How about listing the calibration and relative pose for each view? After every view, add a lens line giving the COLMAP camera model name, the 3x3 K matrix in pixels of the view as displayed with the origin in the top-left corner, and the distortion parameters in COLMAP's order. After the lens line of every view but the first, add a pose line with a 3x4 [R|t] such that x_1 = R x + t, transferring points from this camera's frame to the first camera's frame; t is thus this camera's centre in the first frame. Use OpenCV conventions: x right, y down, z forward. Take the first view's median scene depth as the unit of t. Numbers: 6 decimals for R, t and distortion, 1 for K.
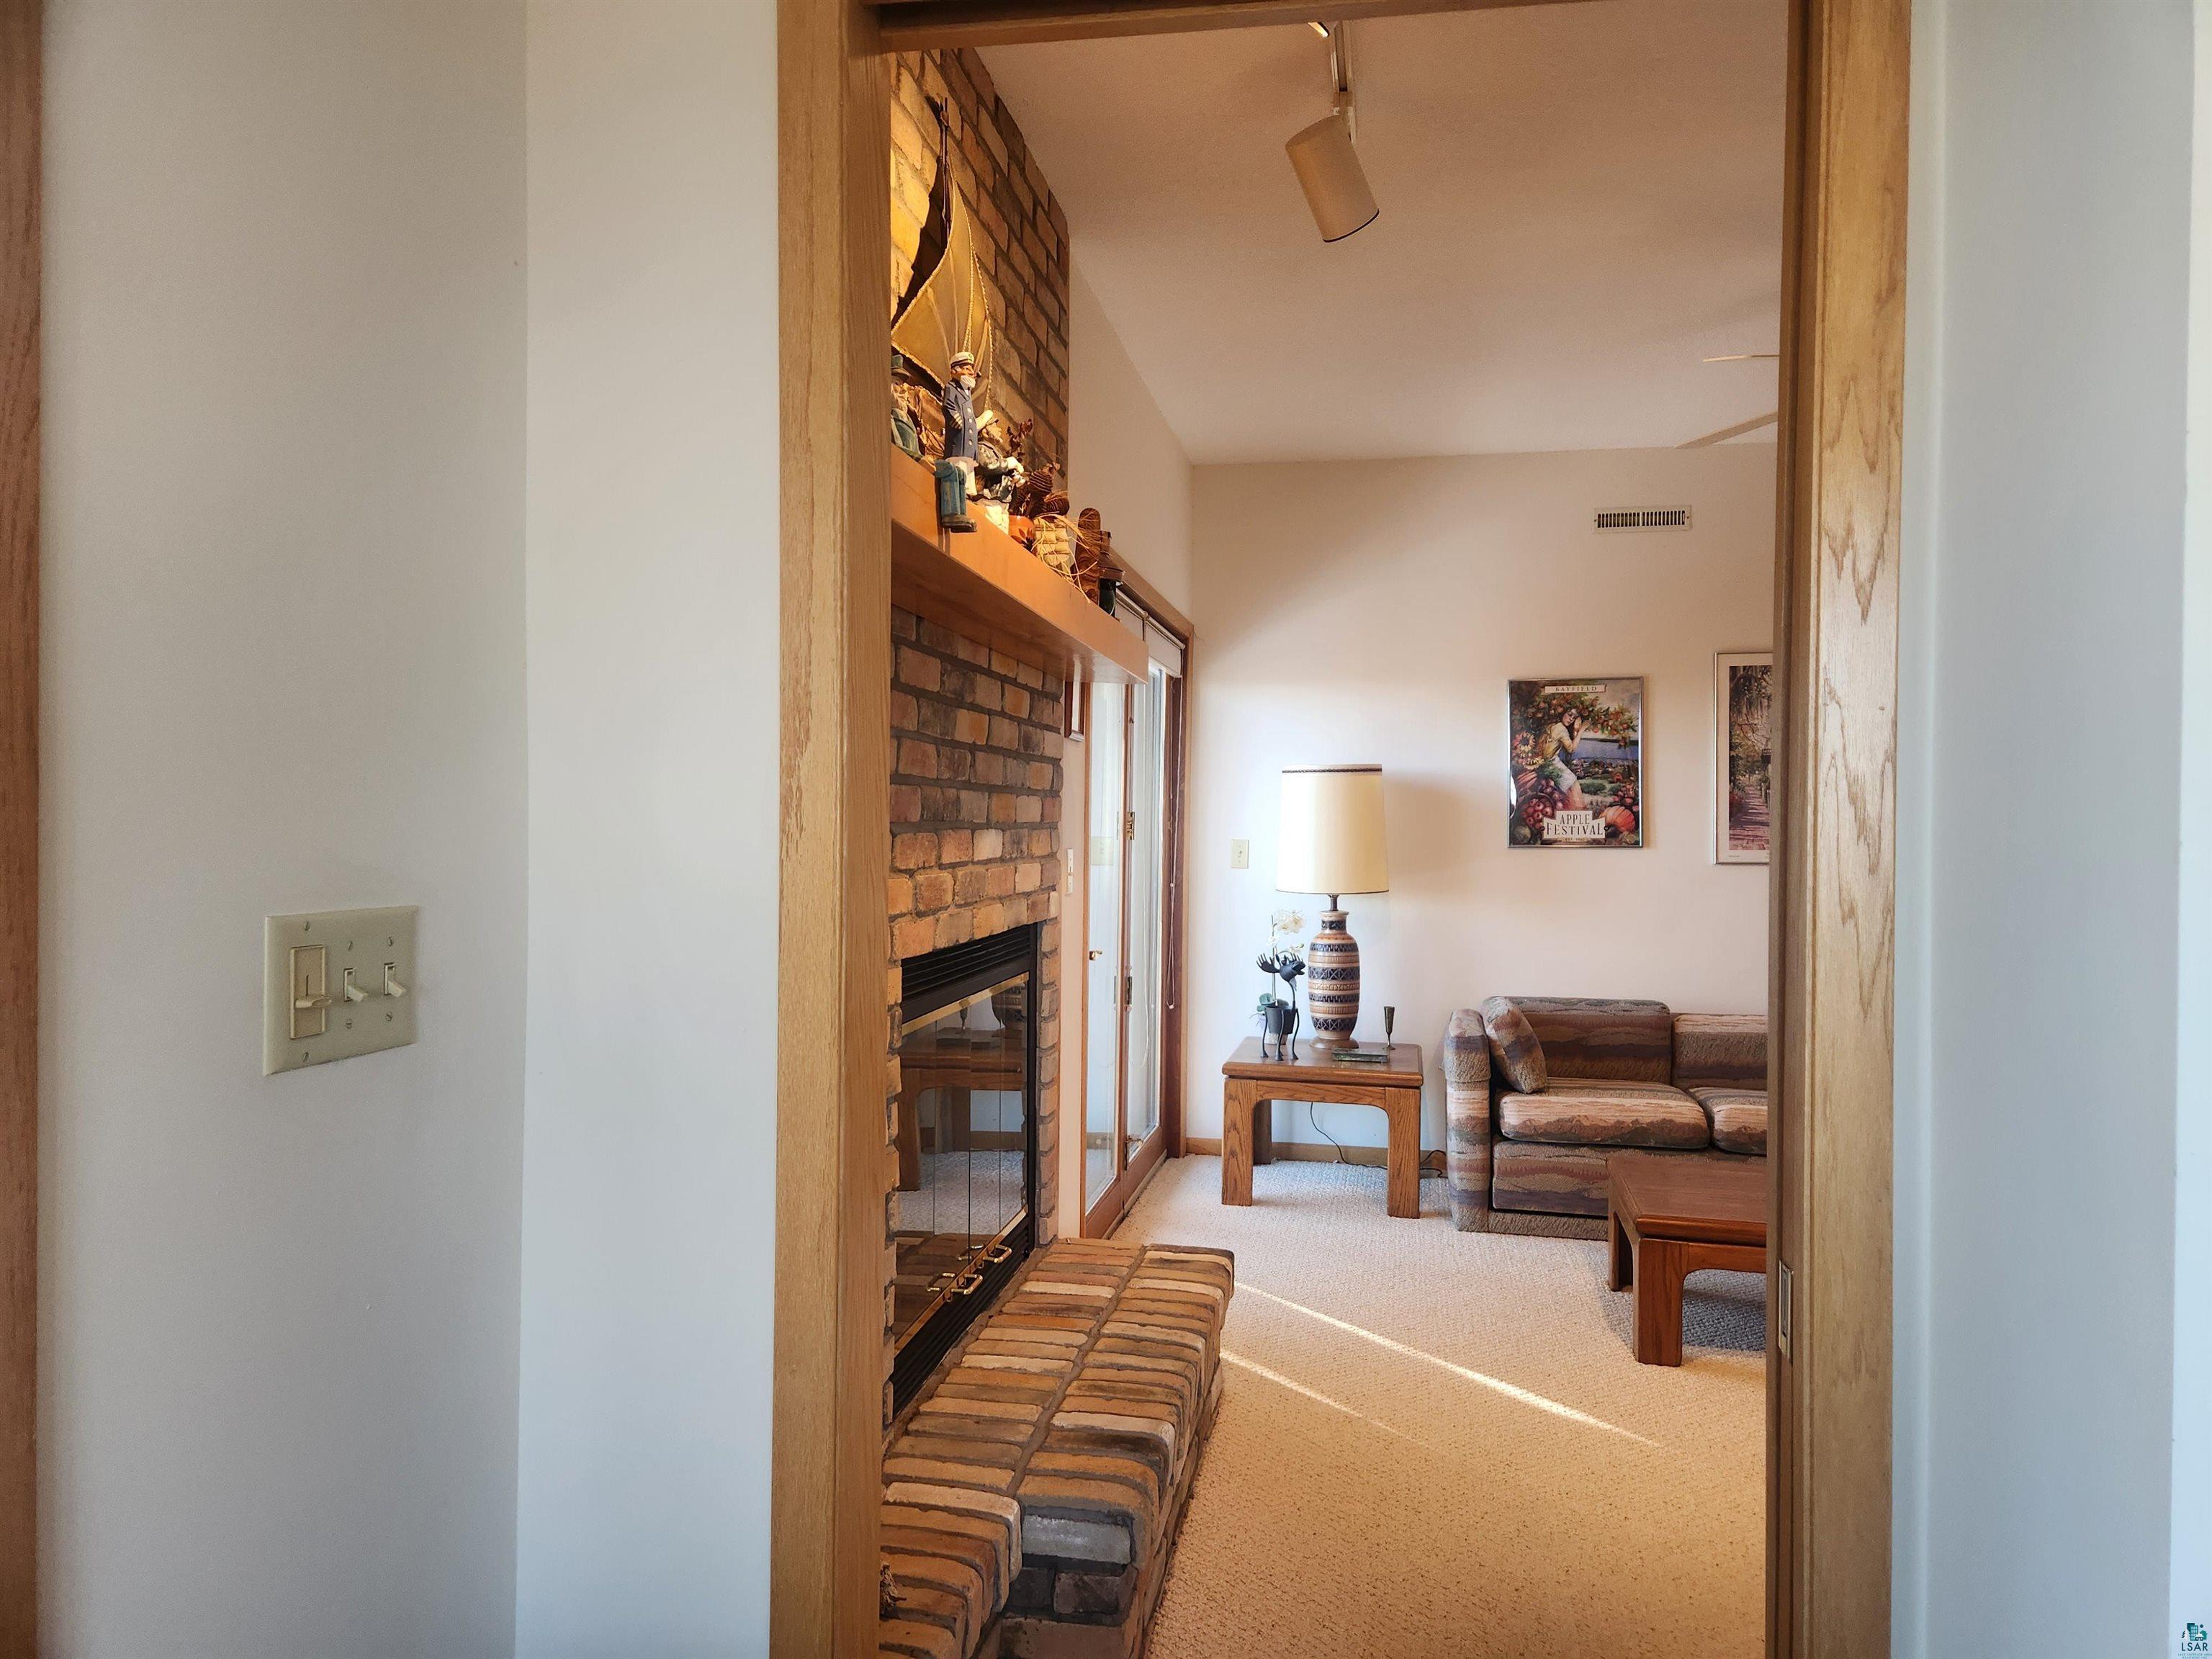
lens RADIAL K [[1481.0, 0, 1105.2], [0, 1481.0, 823.7], [0, 0, 1]] dist [0.042509, -0.013124]
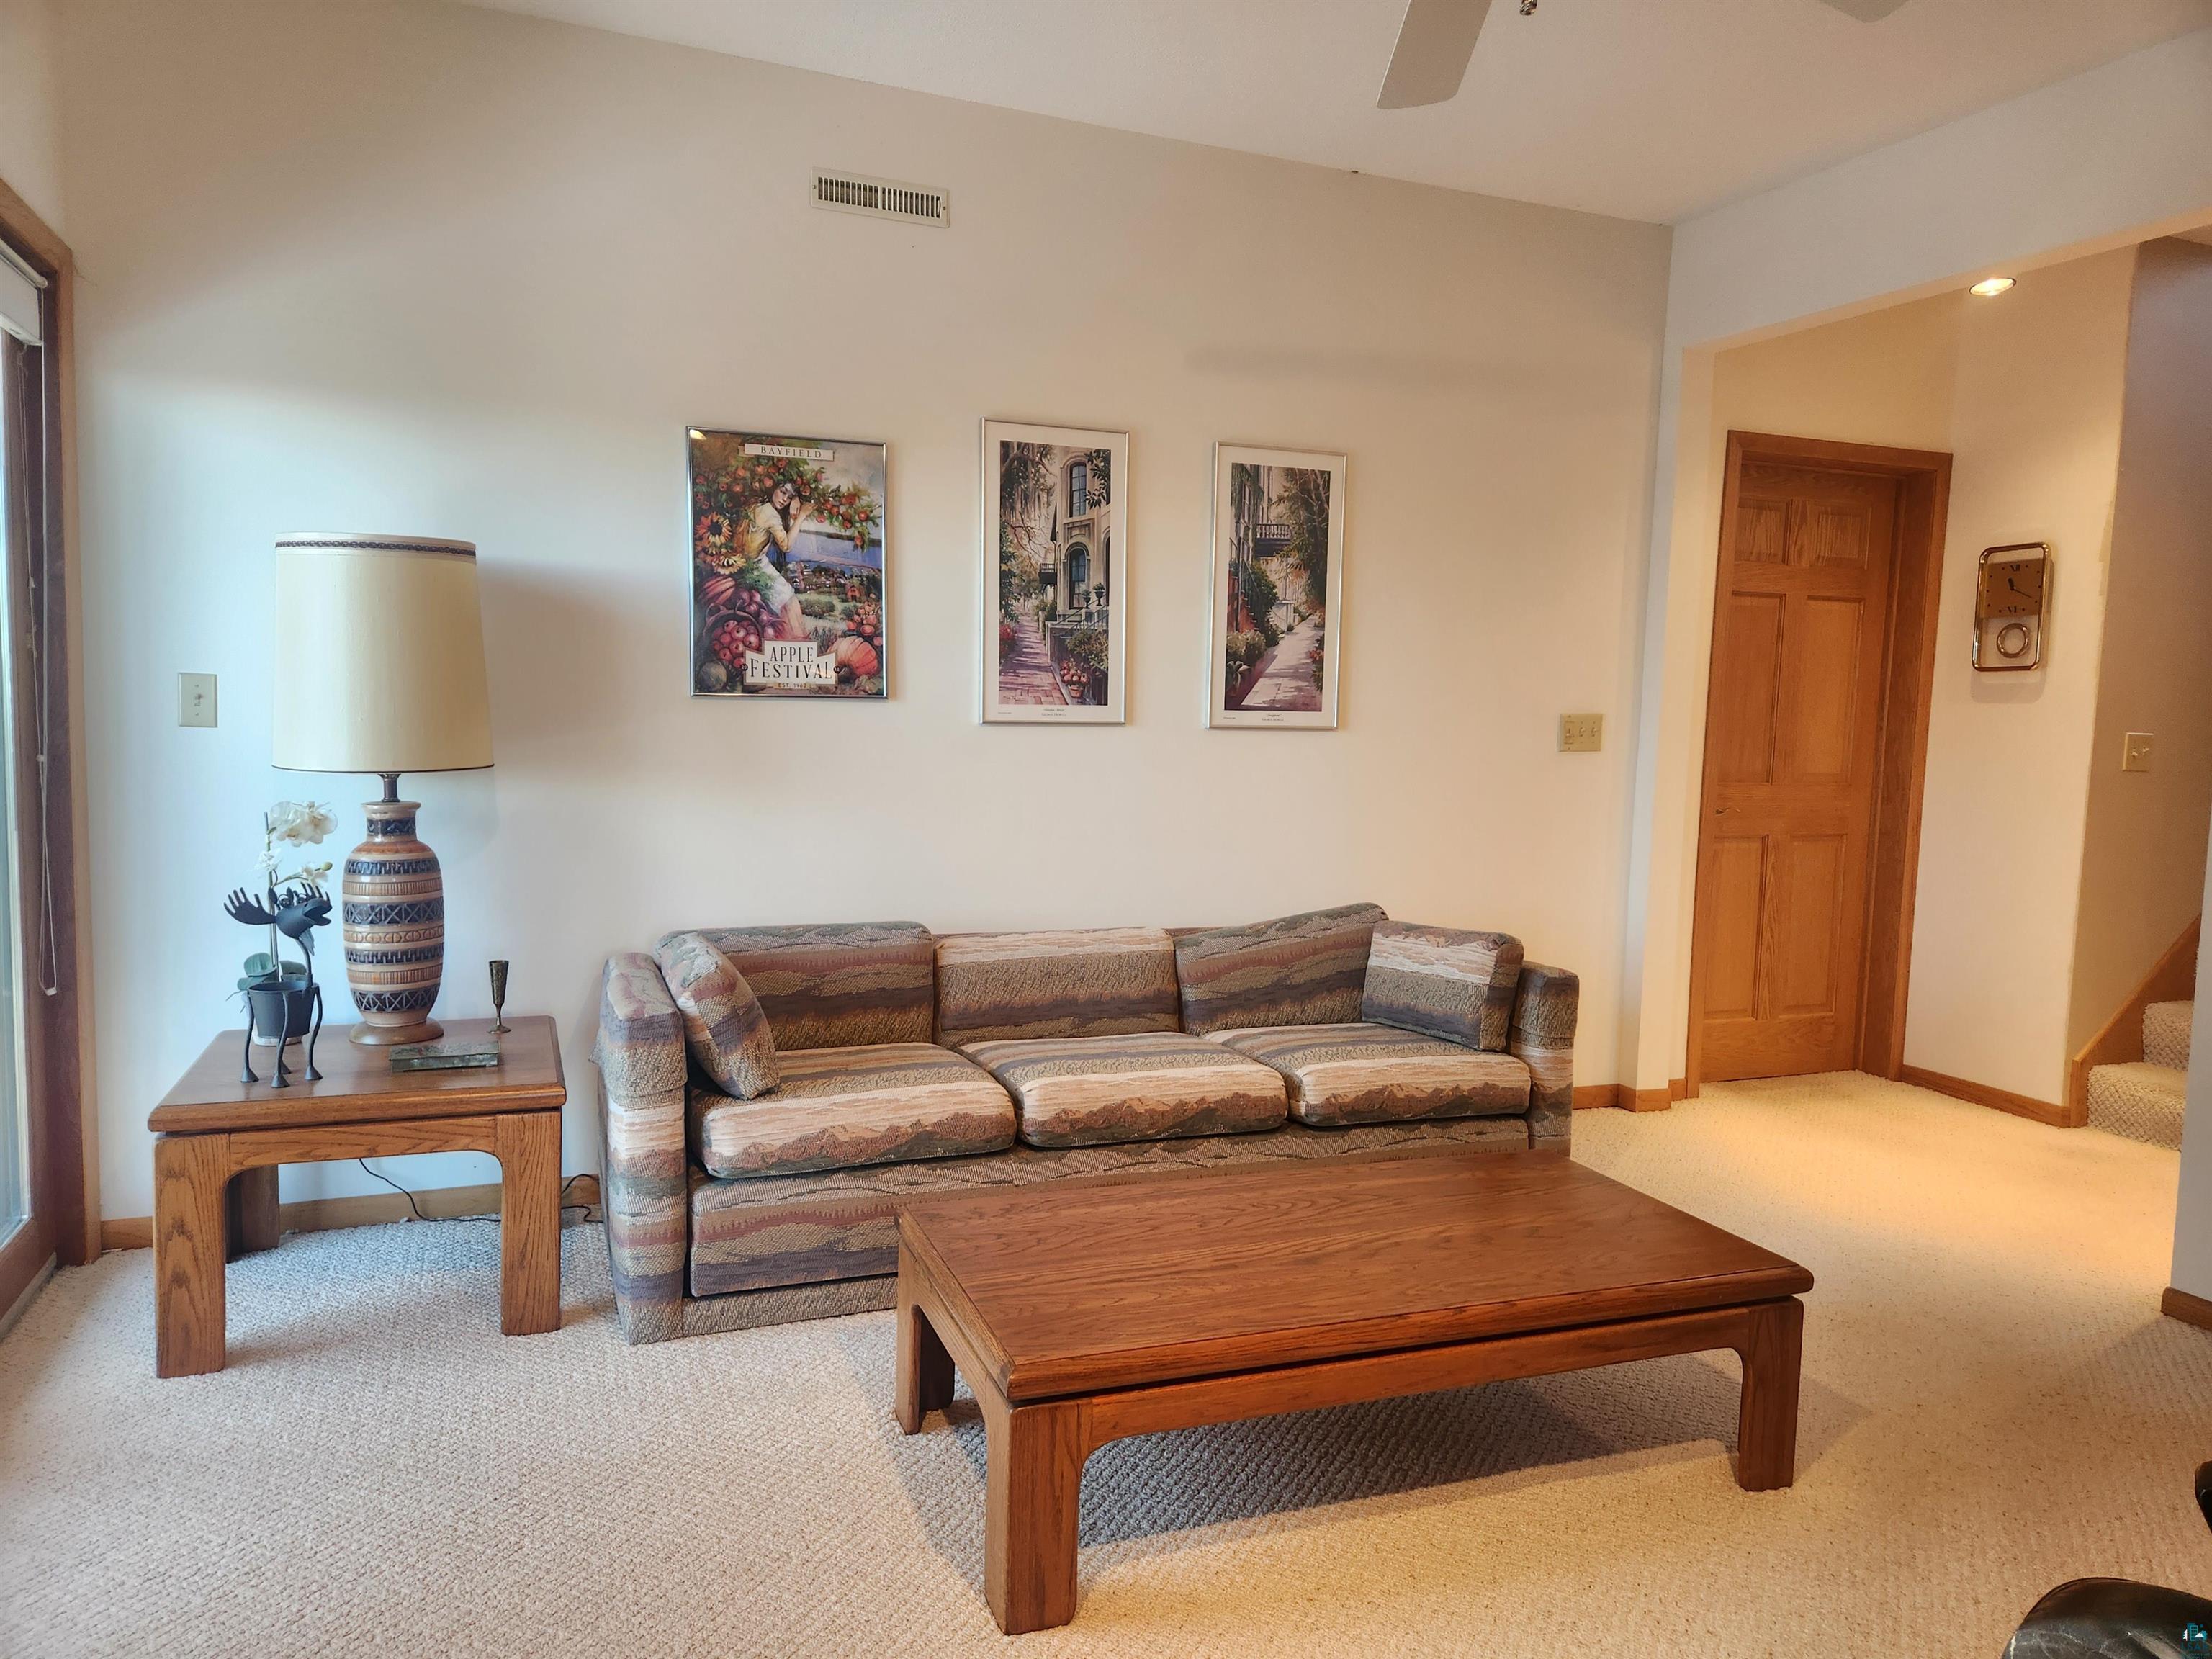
lens RADIAL K [[1481.0, 0, 1099.8], [0, 1481.0, 839.9], [0, 0, 1]] dist [0.042509, -0.013124]
pose [[0.836604, -0.036489, 0.546591, 0.069474], [-0.014885, 0.995897, 0.089265, 0.018818], [-0.547606, -0.082815, 0.832628, 0.383580]]
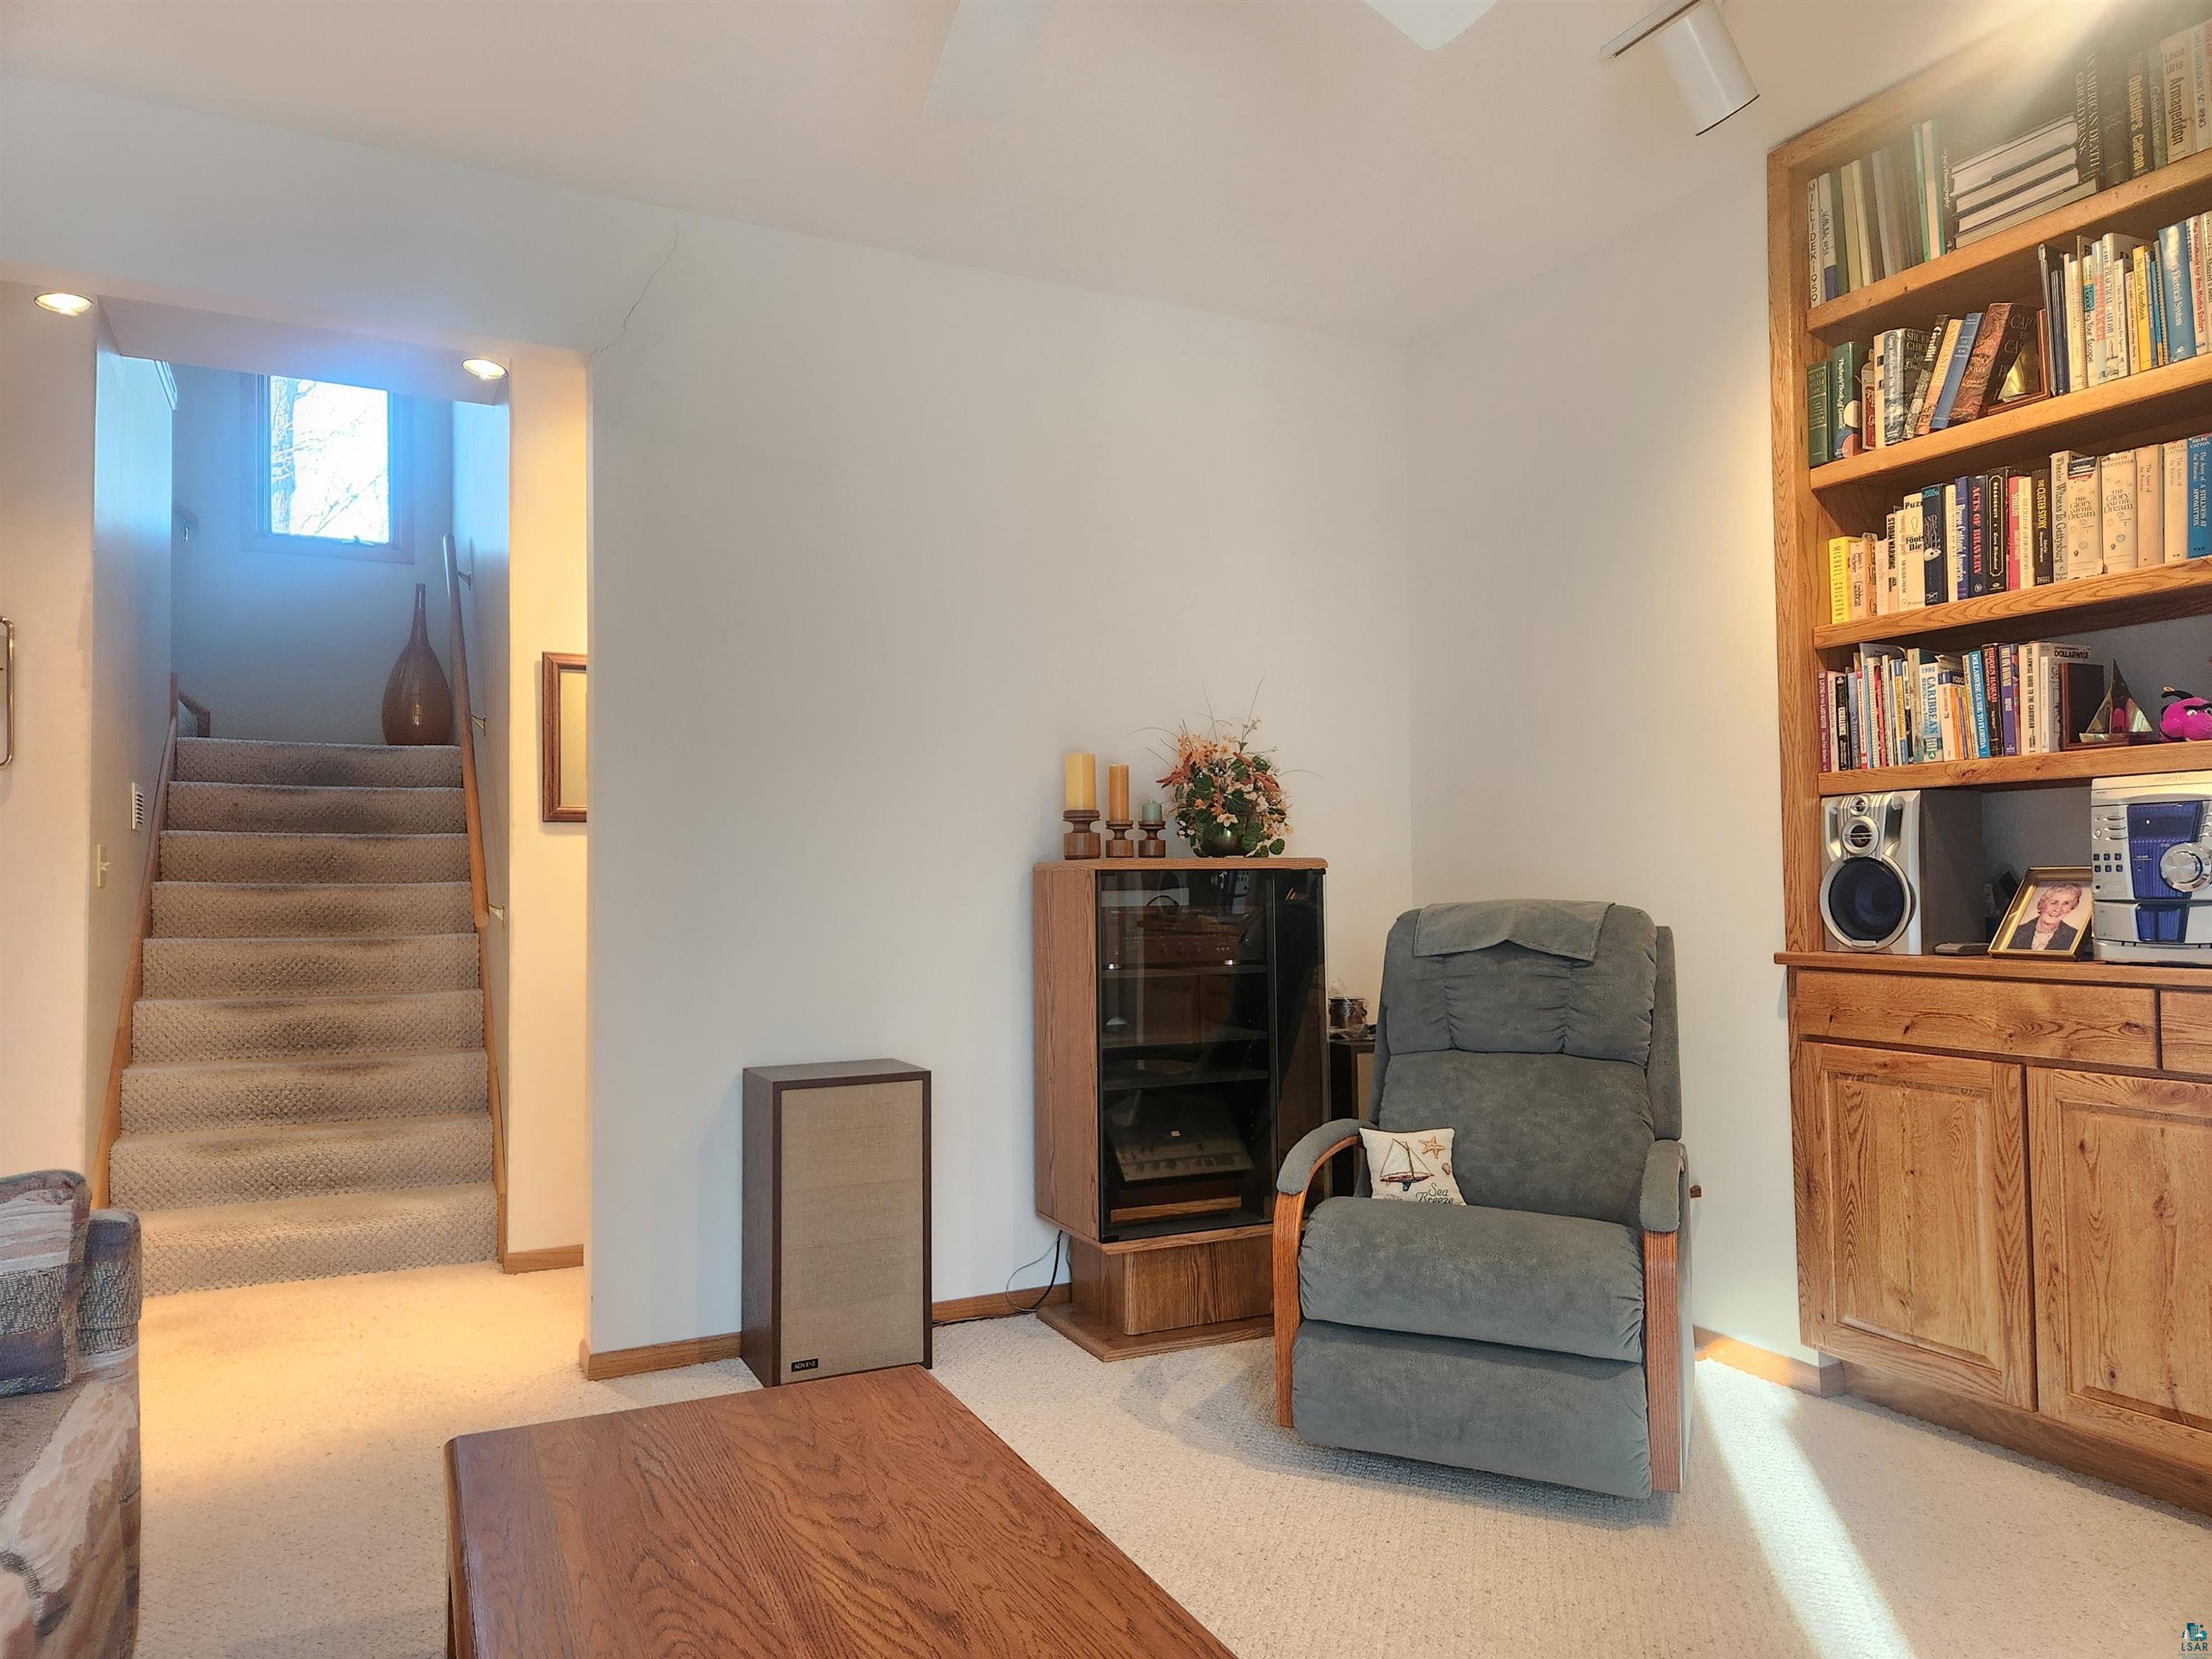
lens RADIAL K [[1481.0, 0, 1087.7], [0, 1481.0, 828.5], [0, 0, 1]] dist [0.042509, -0.013124]
pose [[-0.609042, 0.025977, 0.792712, 0.115185], [0.005976, 0.999585, -0.028165, 0.041627], [-0.793115, -0.012416, -0.608945, 0.826060]]
